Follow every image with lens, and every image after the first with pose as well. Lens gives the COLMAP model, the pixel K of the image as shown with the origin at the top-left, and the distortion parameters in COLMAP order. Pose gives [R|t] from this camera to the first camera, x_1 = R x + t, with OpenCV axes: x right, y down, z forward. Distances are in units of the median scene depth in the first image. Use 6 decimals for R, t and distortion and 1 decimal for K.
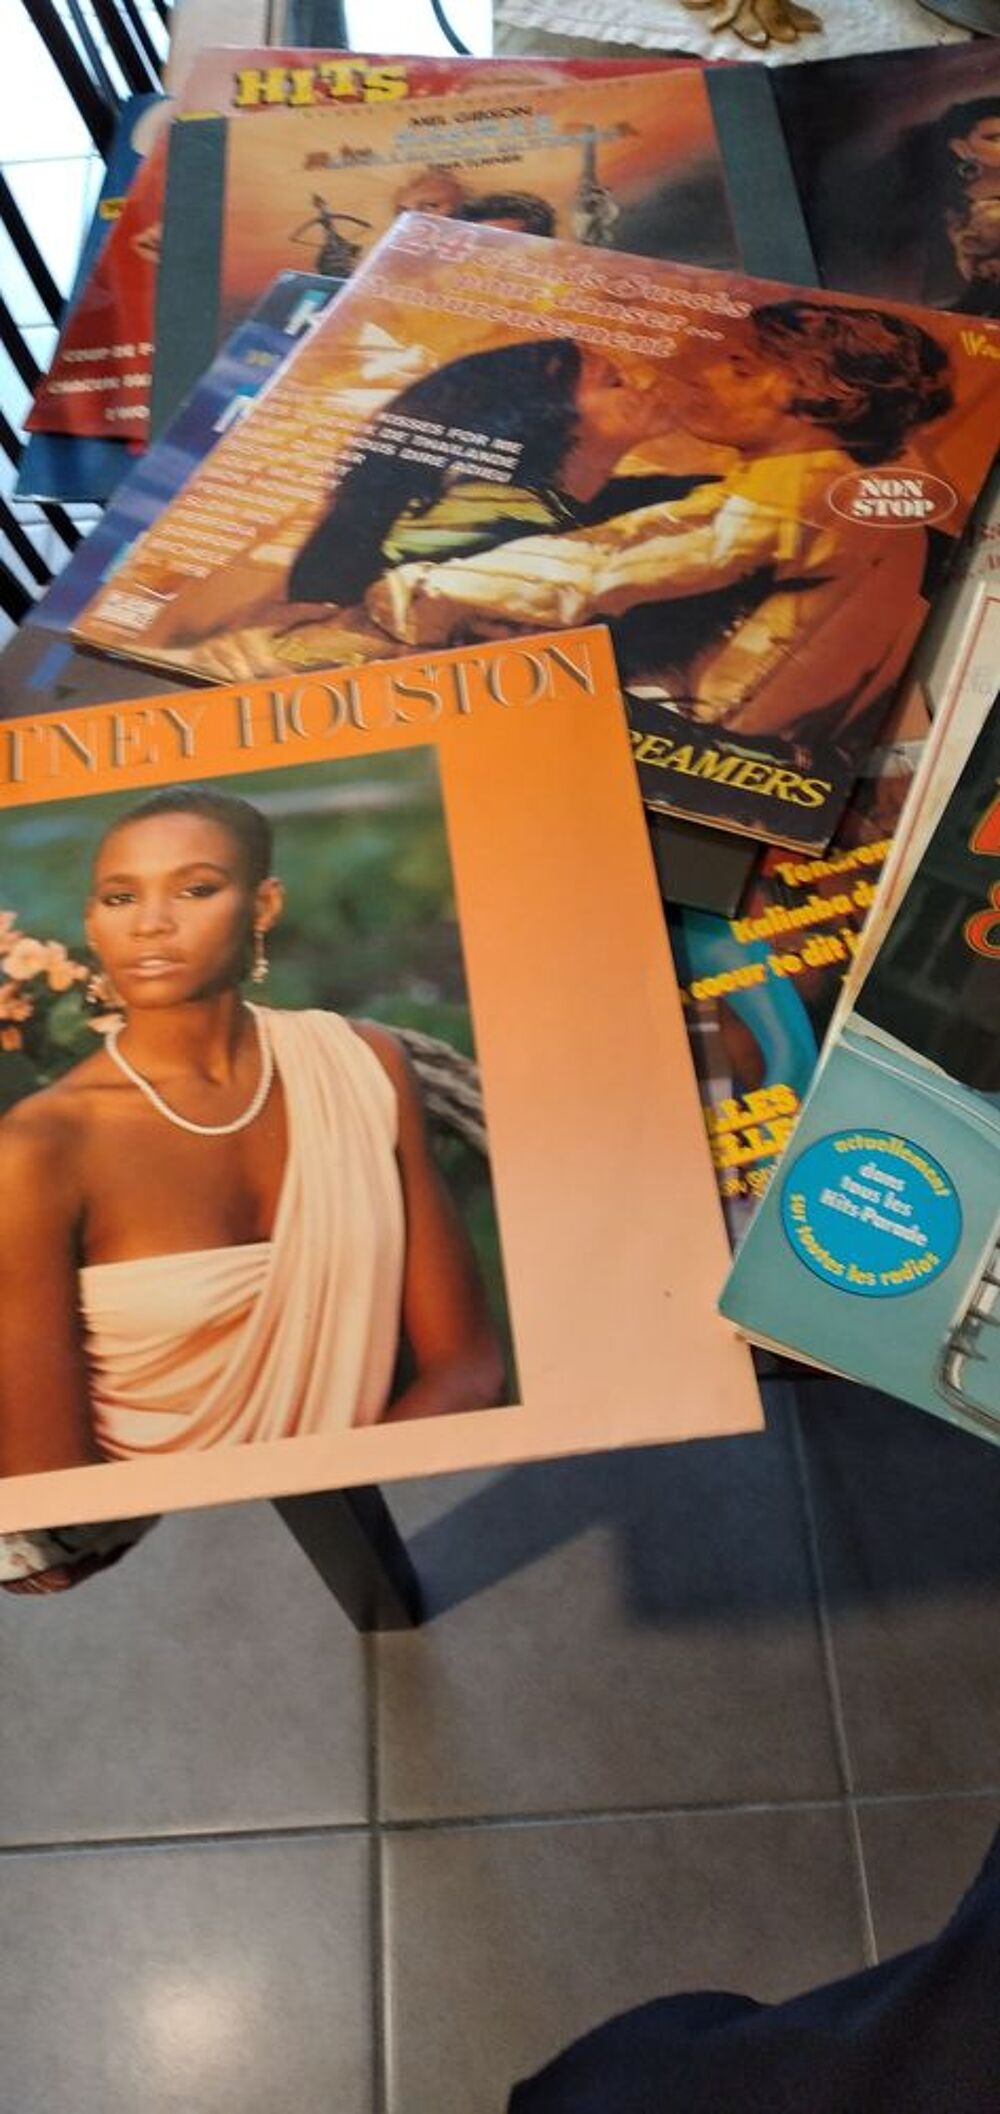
lens RADIAL K [[1670.9, 0, 538.7], [0, 1670.9, 1062.7], [0, 0, 1]] dist [0.102716, -0.189007]
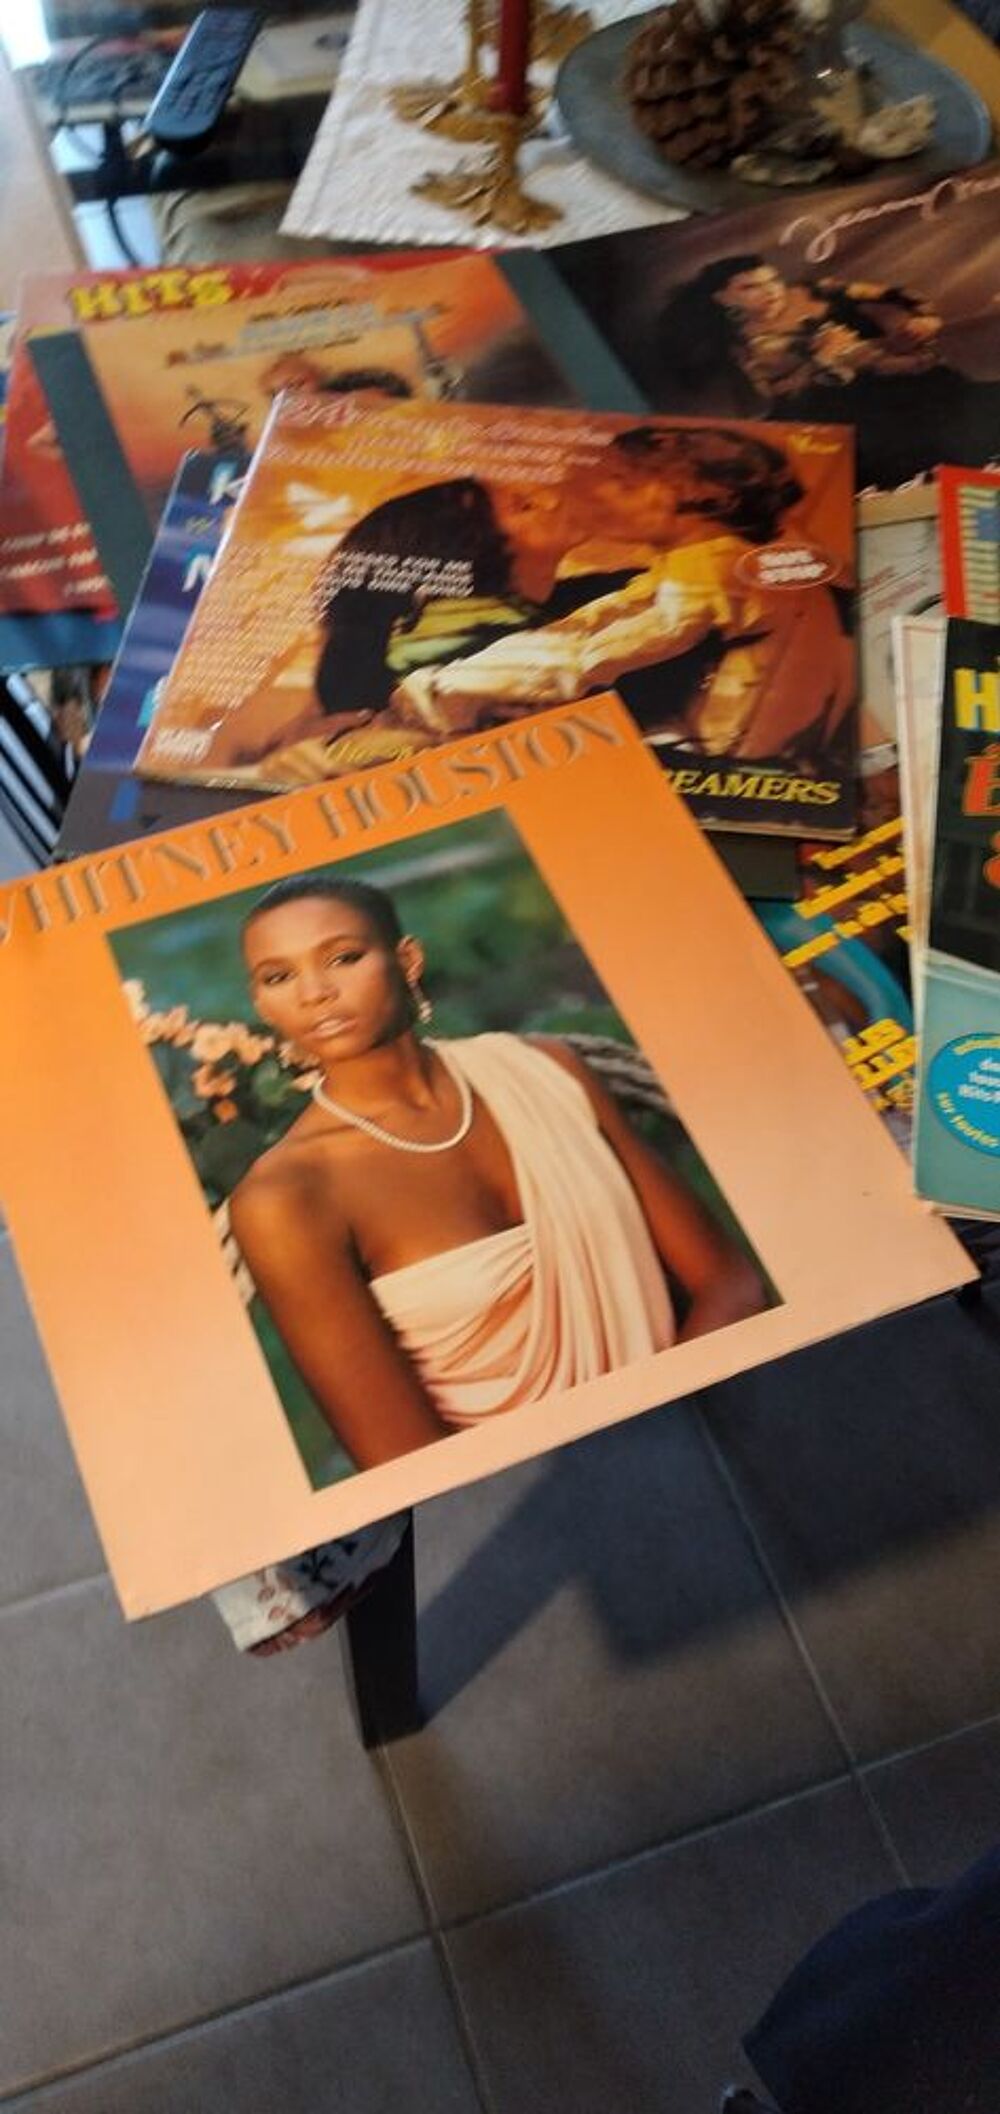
lens RADIAL K [[1673.9, 0, 526.1], [0, 1673.9, 1055.0], [0, 0, 1]] dist [0.177426, -0.464806]
pose [[0.957021, -0.183191, 0.224838, -0.334511], [0.205920, 0.975128, -0.081991, 0.074555], [-0.204226, 0.124766, 0.970940, -0.107909]]
